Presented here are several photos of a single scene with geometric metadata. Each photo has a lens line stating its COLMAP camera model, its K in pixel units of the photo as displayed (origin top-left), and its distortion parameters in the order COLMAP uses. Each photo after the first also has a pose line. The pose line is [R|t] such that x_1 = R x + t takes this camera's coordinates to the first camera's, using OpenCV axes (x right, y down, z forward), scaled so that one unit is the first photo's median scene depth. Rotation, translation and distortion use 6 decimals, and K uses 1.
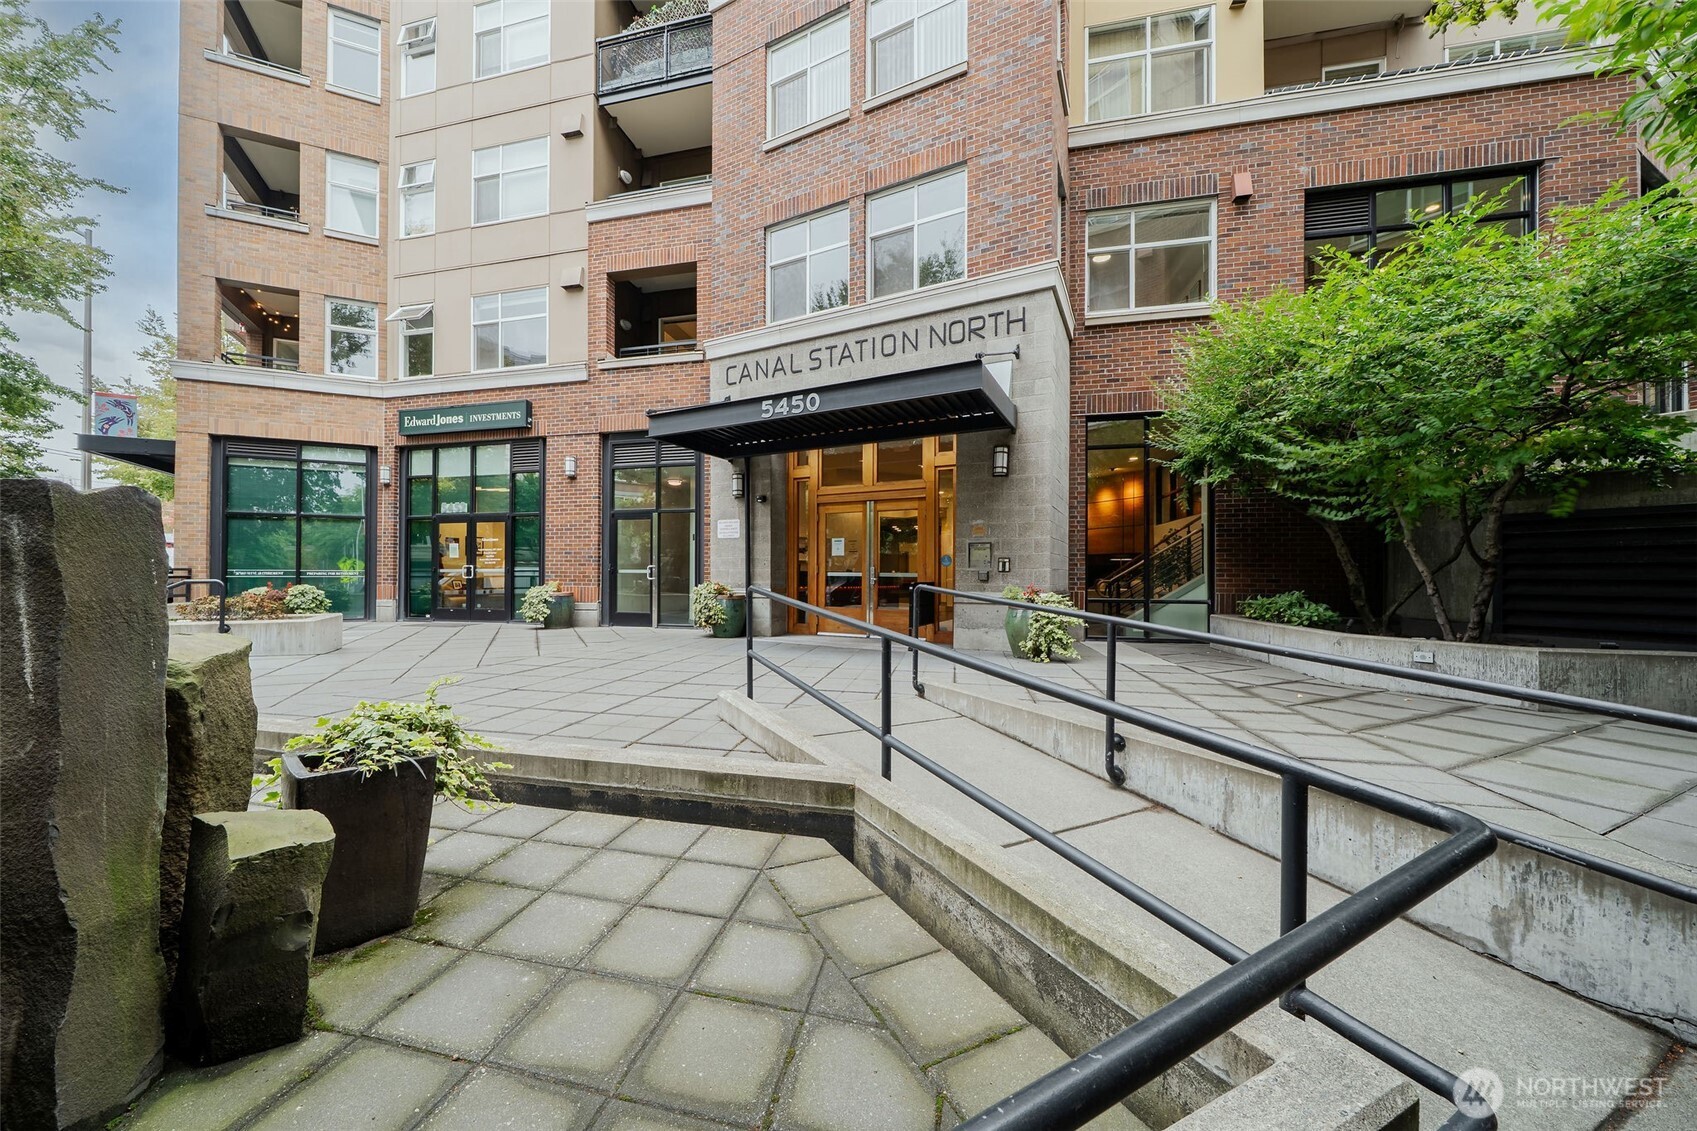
lens RADIAL K [[600.1, 0, 819.6], [0, 600.1, 572.3], [0, 0, 1]] dist [-0.006134, -0.000177]
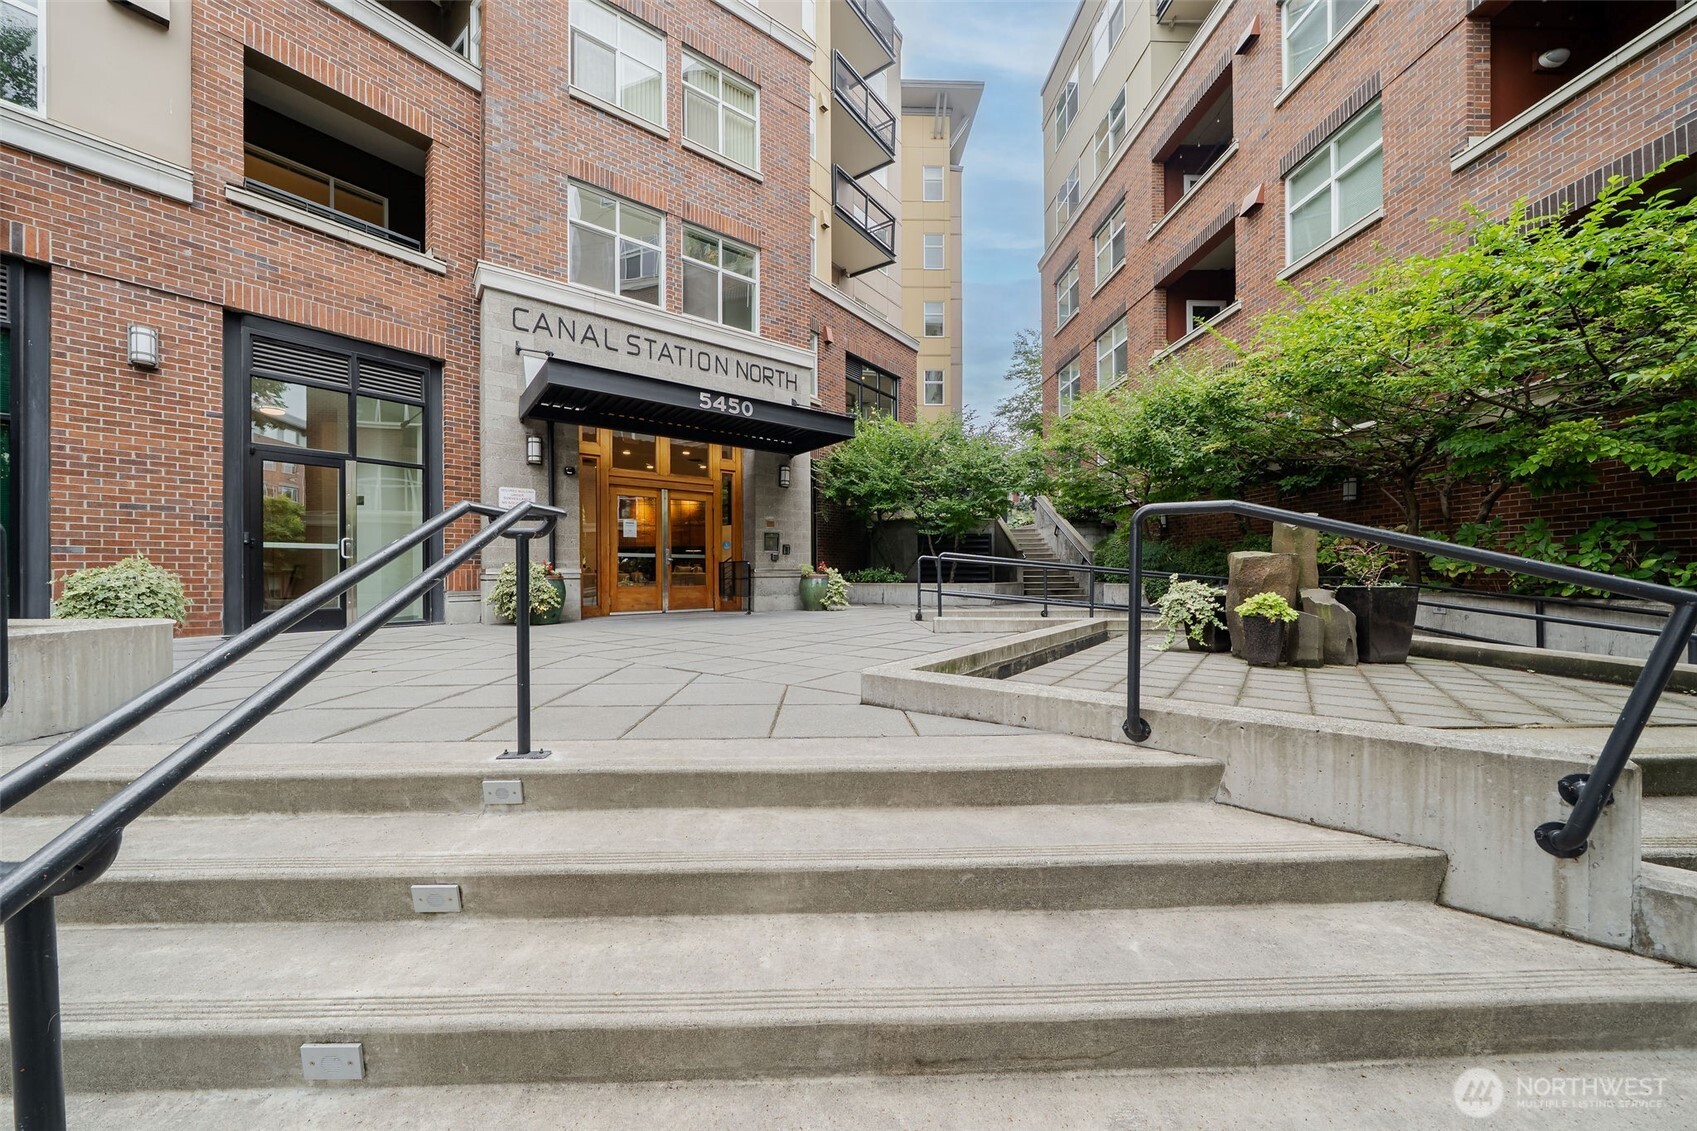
lens RADIAL K [[600.1, 0, 819.6], [0, 600.1, 572.3], [0, 0, 1]] dist [-0.006134, -0.000177]
pose [[0.412649, -0.001526, 0.910889, -0.870228], [0.002782, 0.999996, 0.000415, 0.037671], [-0.910886, 0.002363, 0.412652, 0.305661]]
